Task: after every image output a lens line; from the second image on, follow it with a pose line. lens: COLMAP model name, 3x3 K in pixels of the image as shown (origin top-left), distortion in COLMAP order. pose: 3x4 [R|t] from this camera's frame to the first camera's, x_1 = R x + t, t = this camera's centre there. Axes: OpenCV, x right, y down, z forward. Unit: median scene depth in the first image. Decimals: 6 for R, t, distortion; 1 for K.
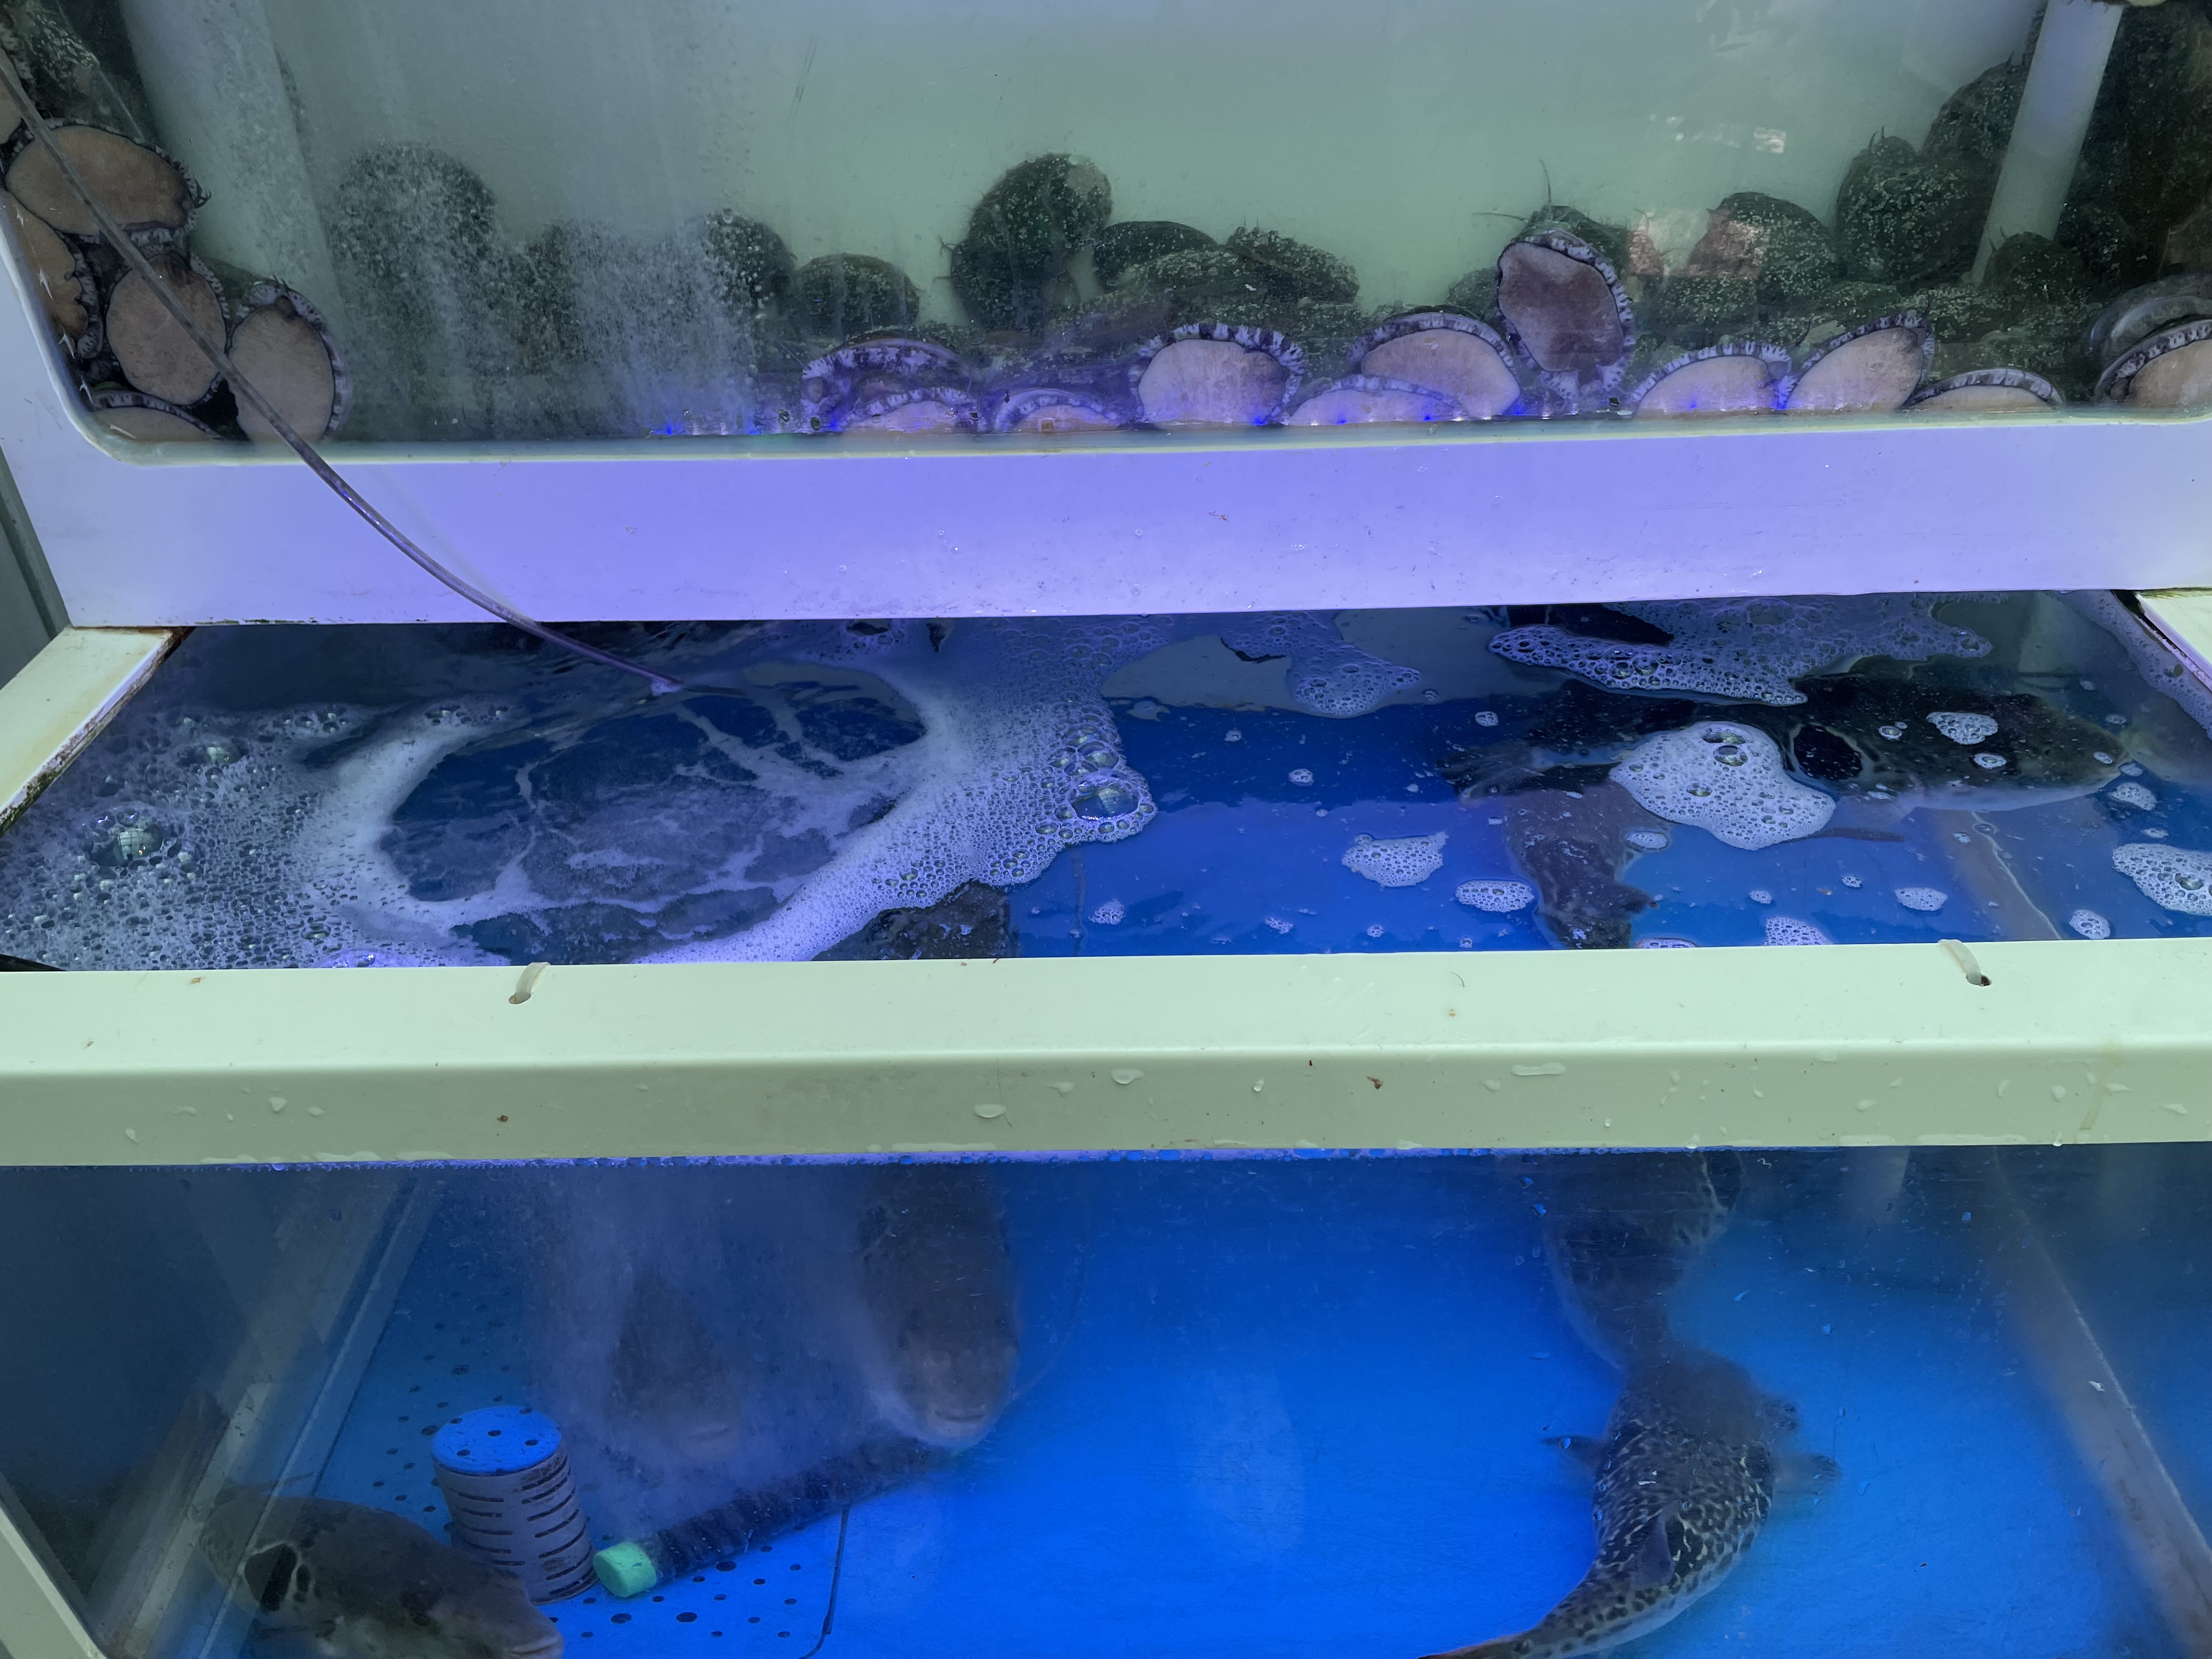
lens RADIAL K [[1709.1, 0, 1072.9], [0, 1709.1, 829.5], [0, 0, 1]] dist [0.010128, 0.006609]
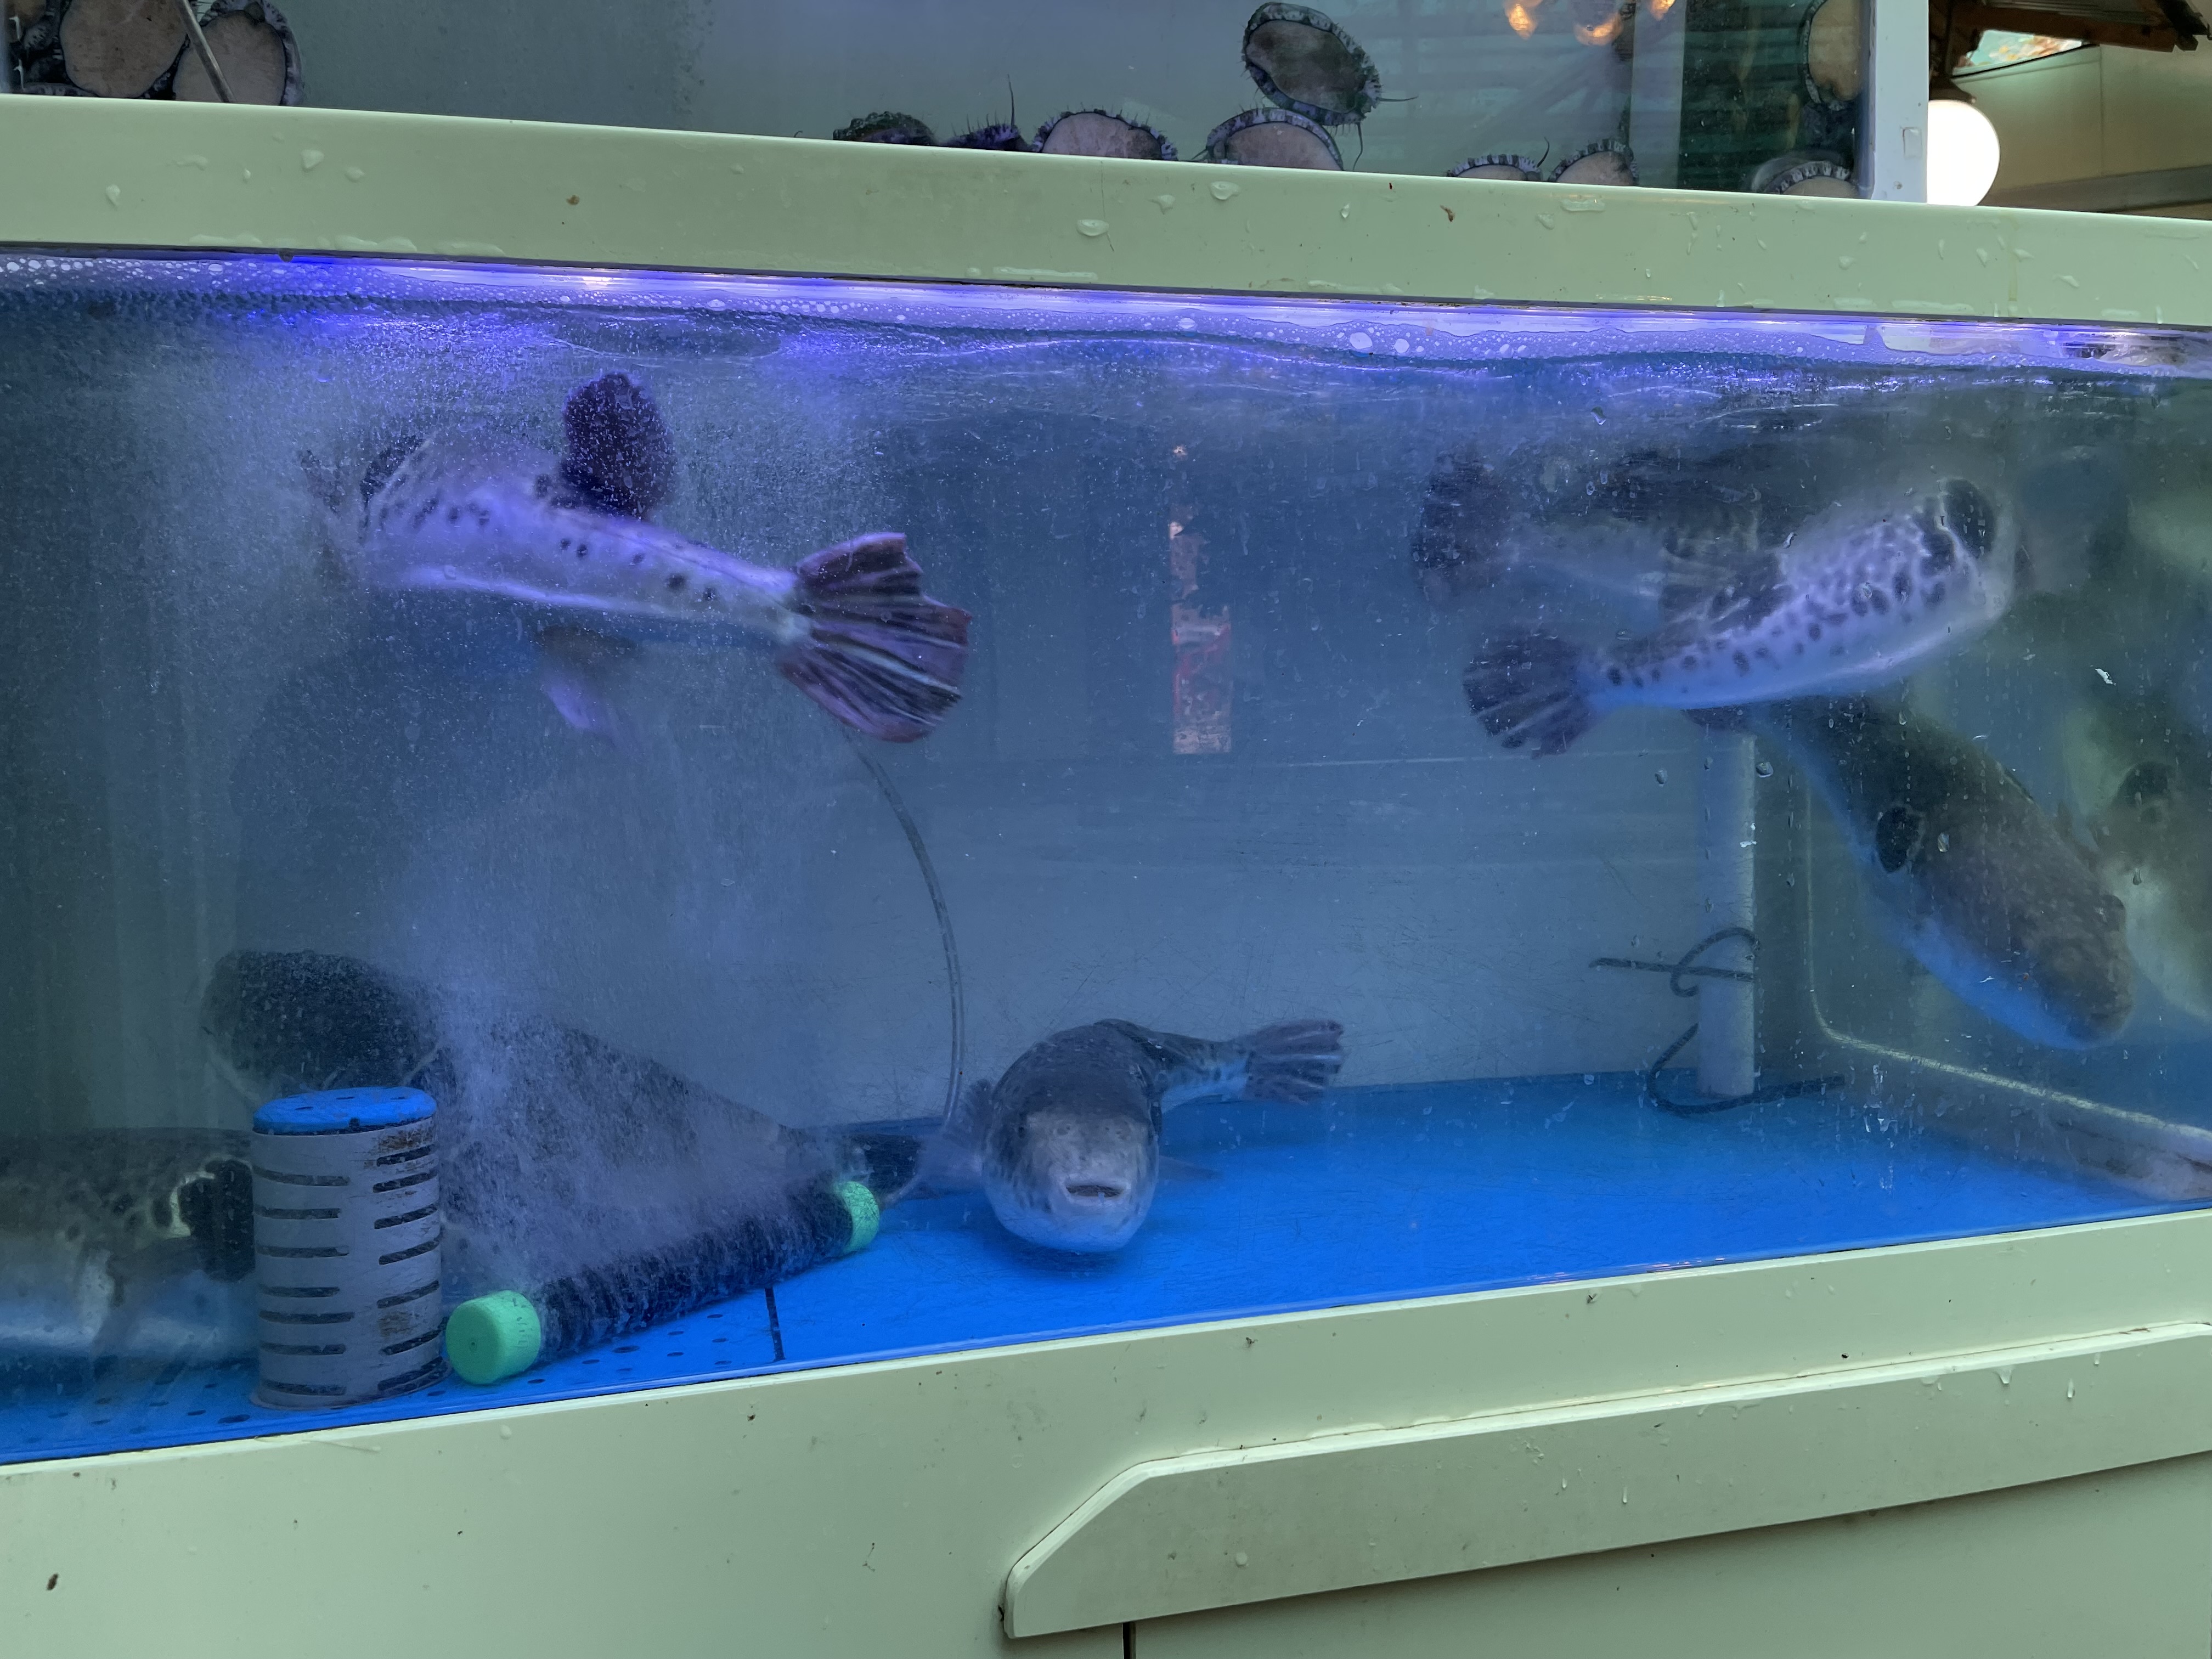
lens RADIAL K [[1743.0, 0, 1106.0], [0, 1743.0, 829.5], [0, 0, 1]] dist [0.010784, -0.044838]
pose [[0.962999, -0.004065, 0.269475, -0.241236], [0.150481, 0.837616, -0.525124, 0.756636], [-0.223581, 0.546245, 0.807235, 0.288725]]
